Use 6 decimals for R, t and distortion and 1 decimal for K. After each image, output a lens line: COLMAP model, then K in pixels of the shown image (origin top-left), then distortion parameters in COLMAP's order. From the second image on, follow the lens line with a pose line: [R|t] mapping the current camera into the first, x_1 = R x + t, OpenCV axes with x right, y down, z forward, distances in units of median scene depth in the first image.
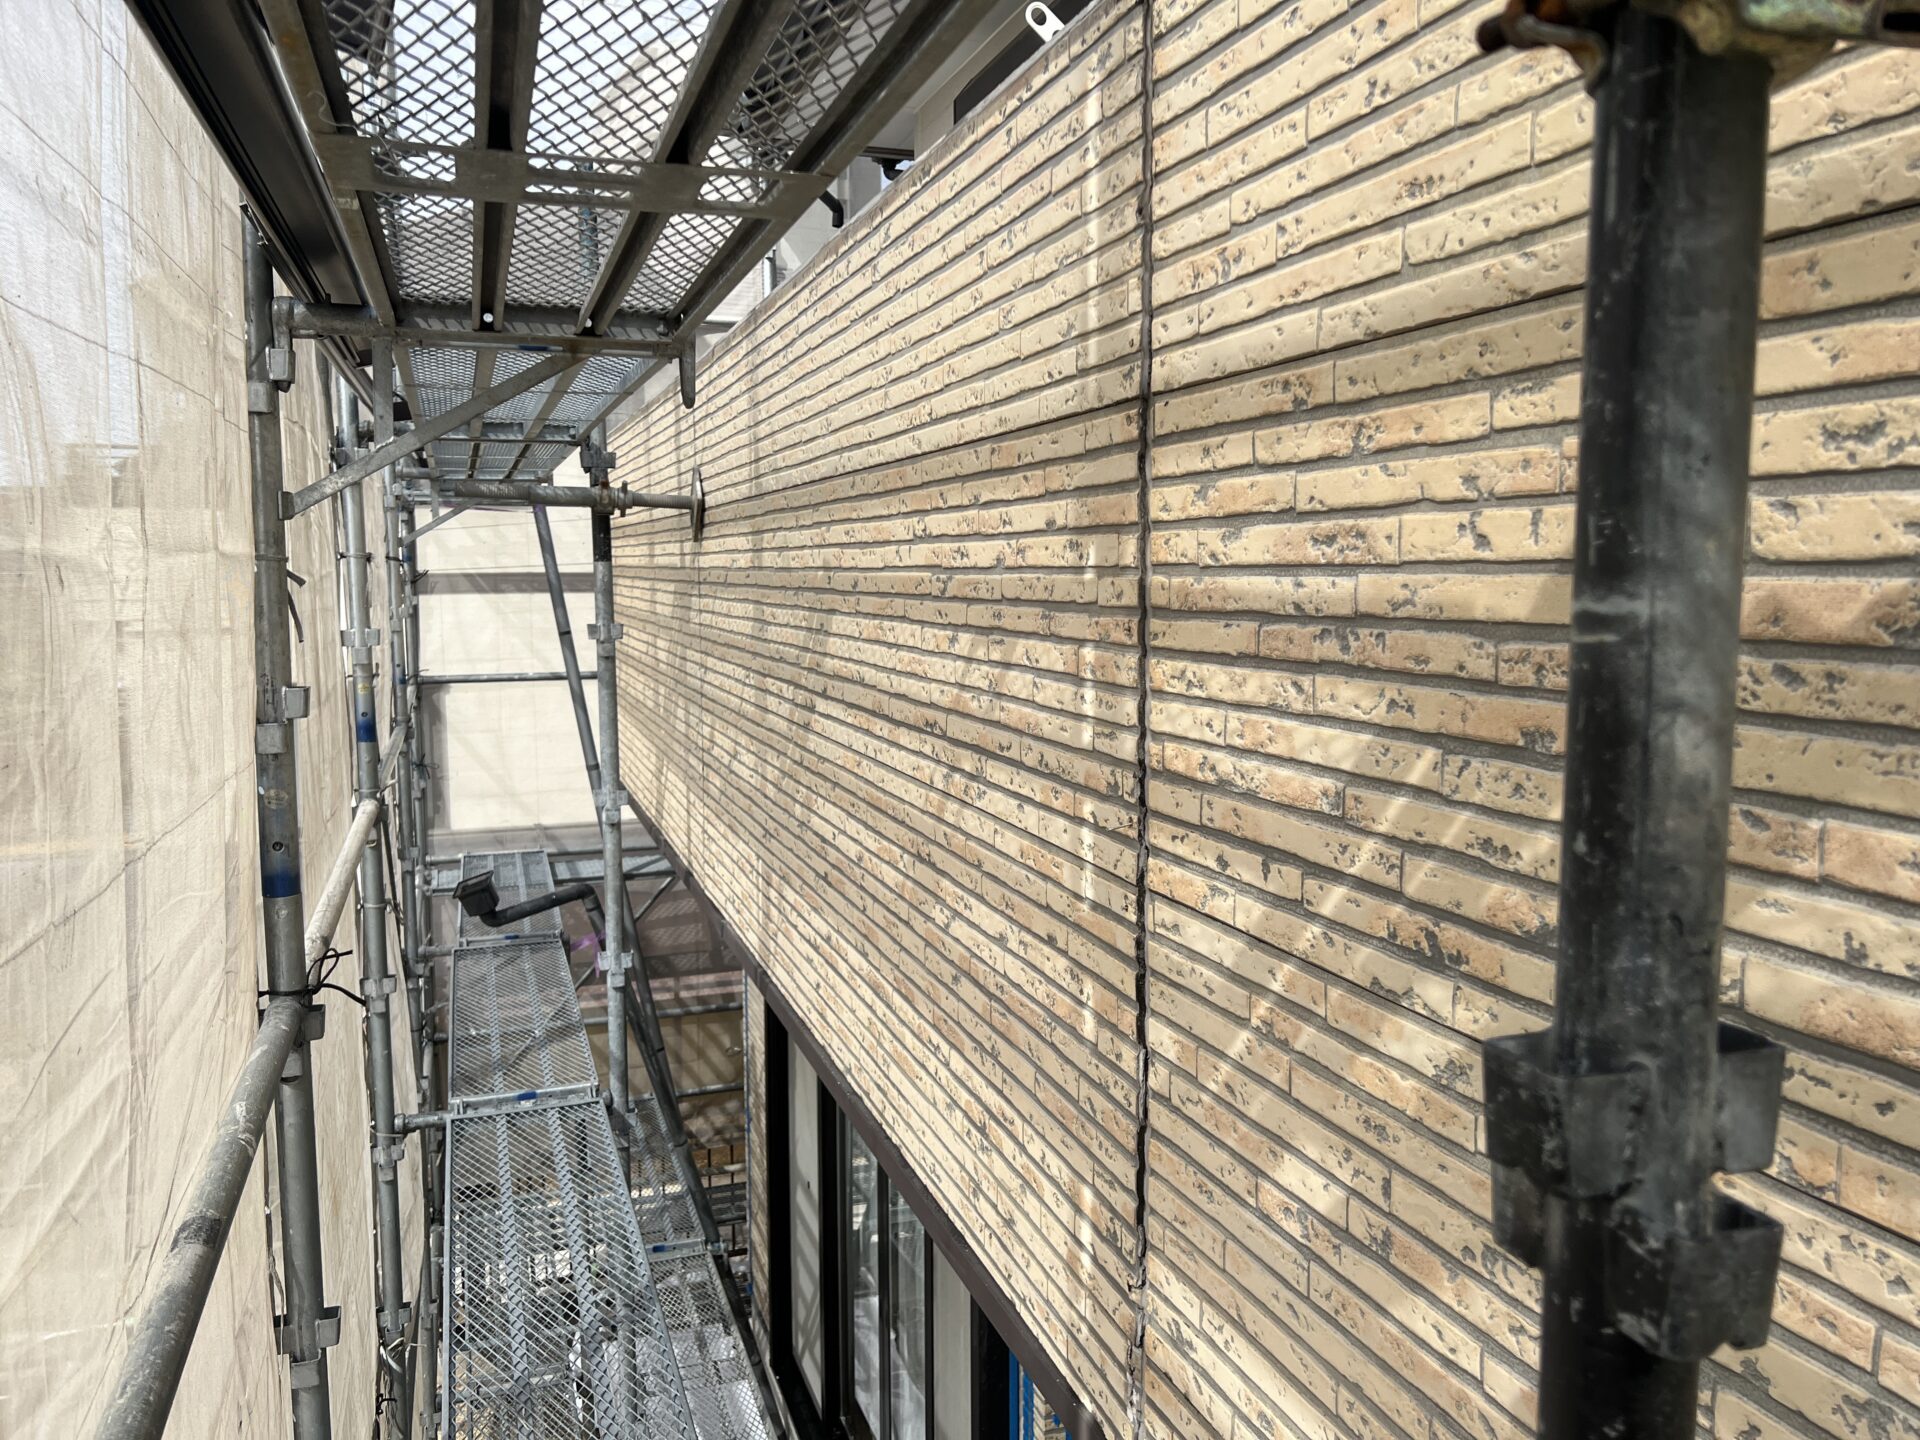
lens RADIAL K [[1435.2, 0, 960.0], [0, 1435.2, 720.0], [0, 0, 1]] dist [0.004267, 0.002525]
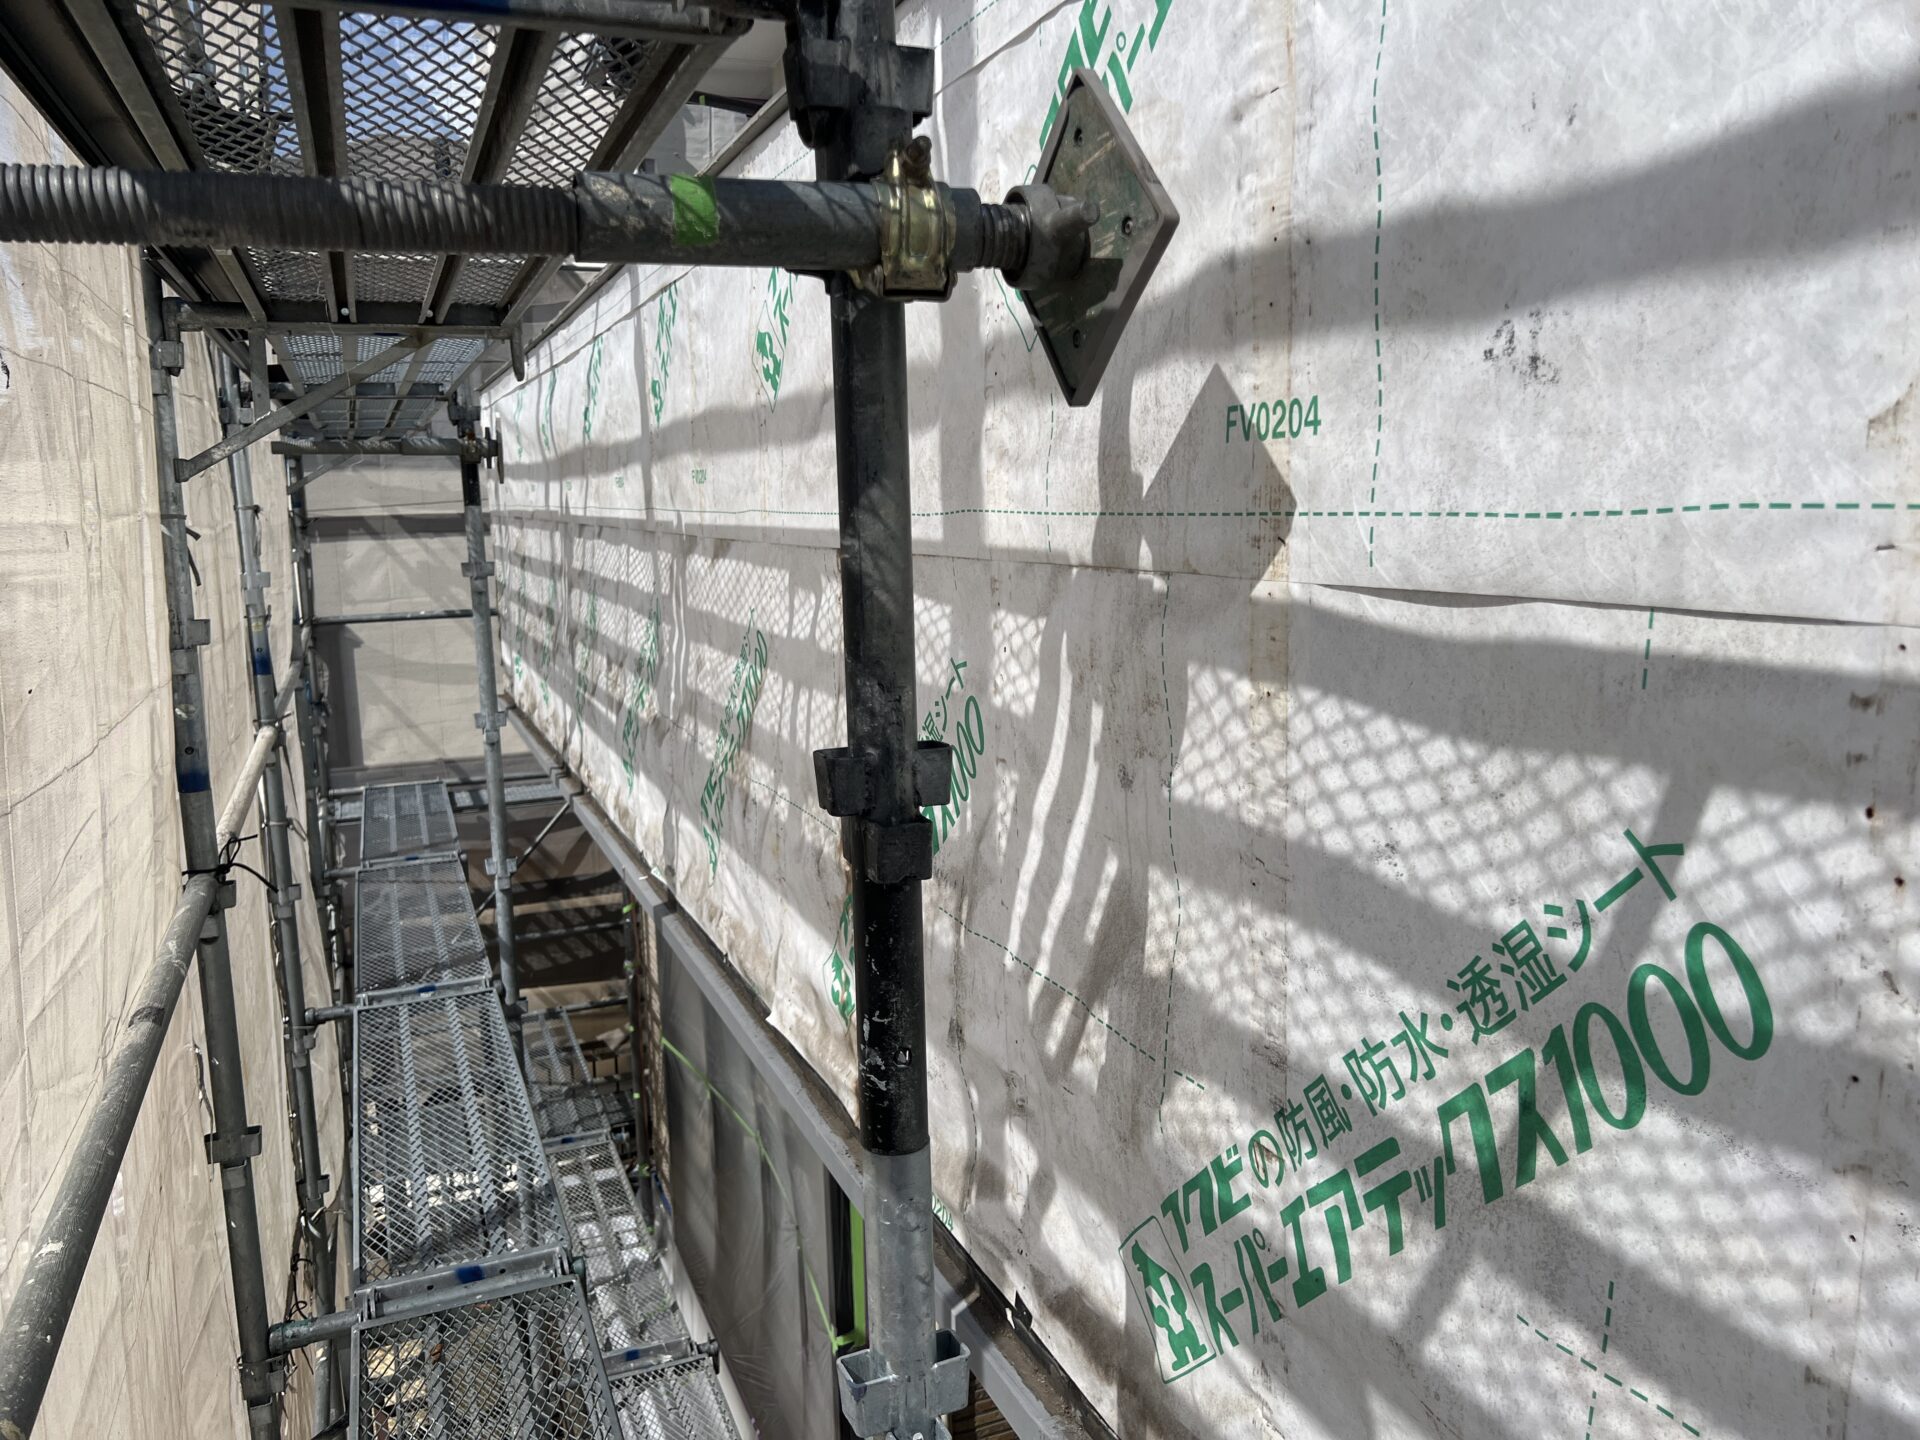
lens RADIAL K [[1445.9, 0, 963.6], [0, 1445.9, 681.0], [0, 0, 1]] dist [-0.000393, 0.003067]
pose [[0.997700, -0.037337, 0.056576, 0.063413], [0.035945, 0.999030, 0.025430, 0.010872], [-0.057470, -0.023338, 0.998074, -0.145980]]
